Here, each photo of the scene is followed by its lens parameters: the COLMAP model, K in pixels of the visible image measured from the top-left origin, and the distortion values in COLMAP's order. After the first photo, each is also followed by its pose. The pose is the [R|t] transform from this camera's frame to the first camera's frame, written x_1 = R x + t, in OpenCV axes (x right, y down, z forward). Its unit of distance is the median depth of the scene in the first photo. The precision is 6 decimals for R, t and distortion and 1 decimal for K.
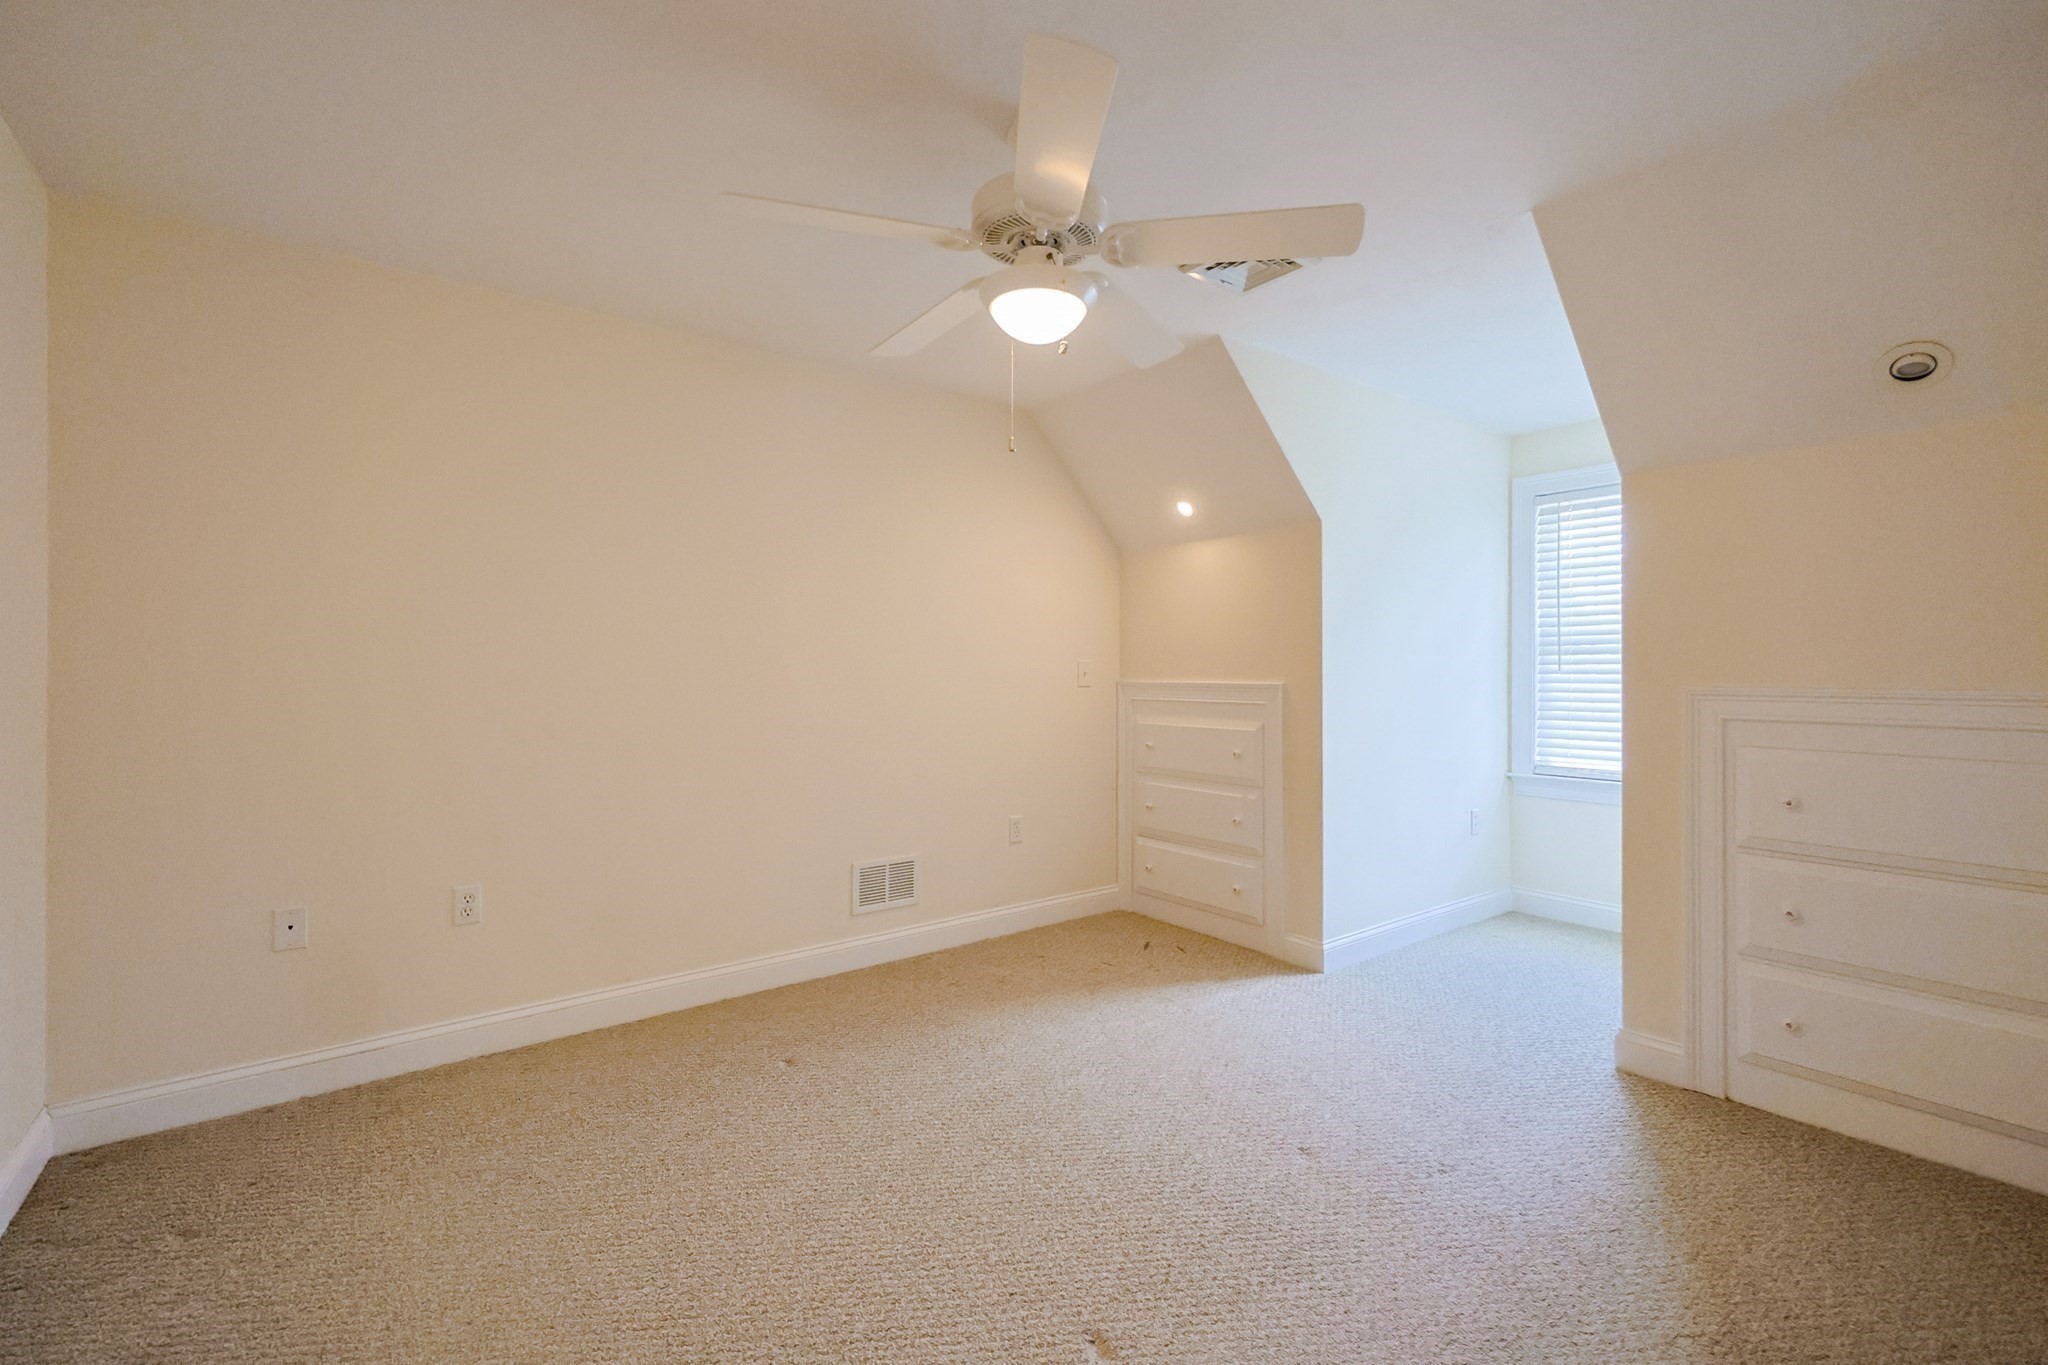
lens RADIAL K [[888.8, 0, 1035.4], [0, 888.8, 673.8], [0, 0, 1]] dist [-0.003735, 0.000227]
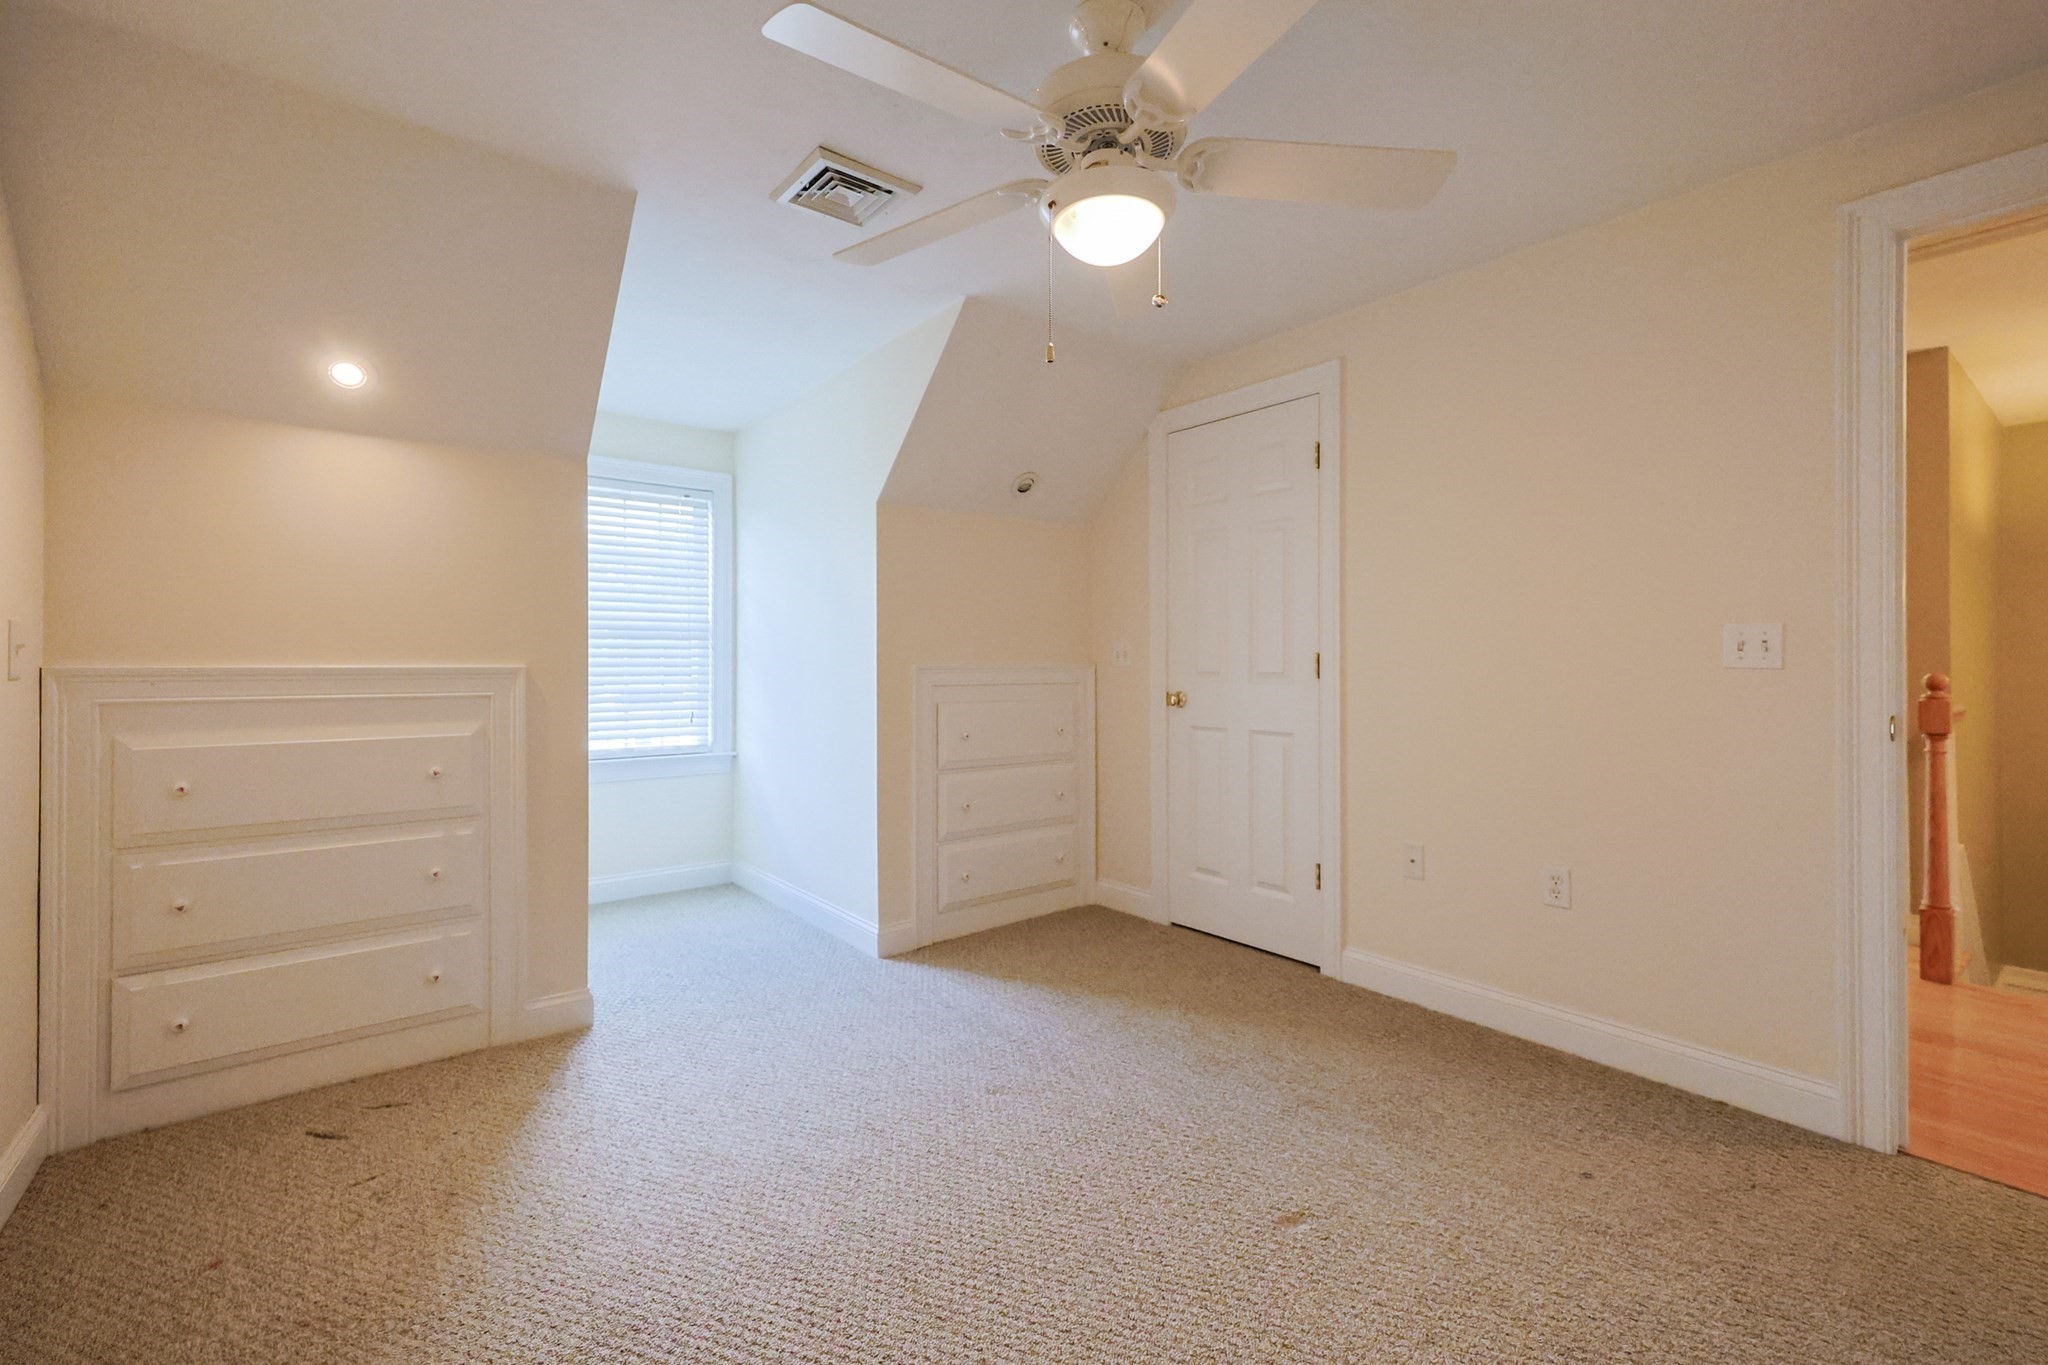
lens RADIAL K [[888.8, 0, 1035.4], [0, 888.8, 673.8], [0, 0, 1]] dist [-0.003735, 0.000227]
pose [[-0.044976, -0.009719, 0.998941, -0.483231], [0.005068, 0.999938, 0.009956, 0.012030], [-0.998975, 0.005510, -0.044924, 0.616177]]
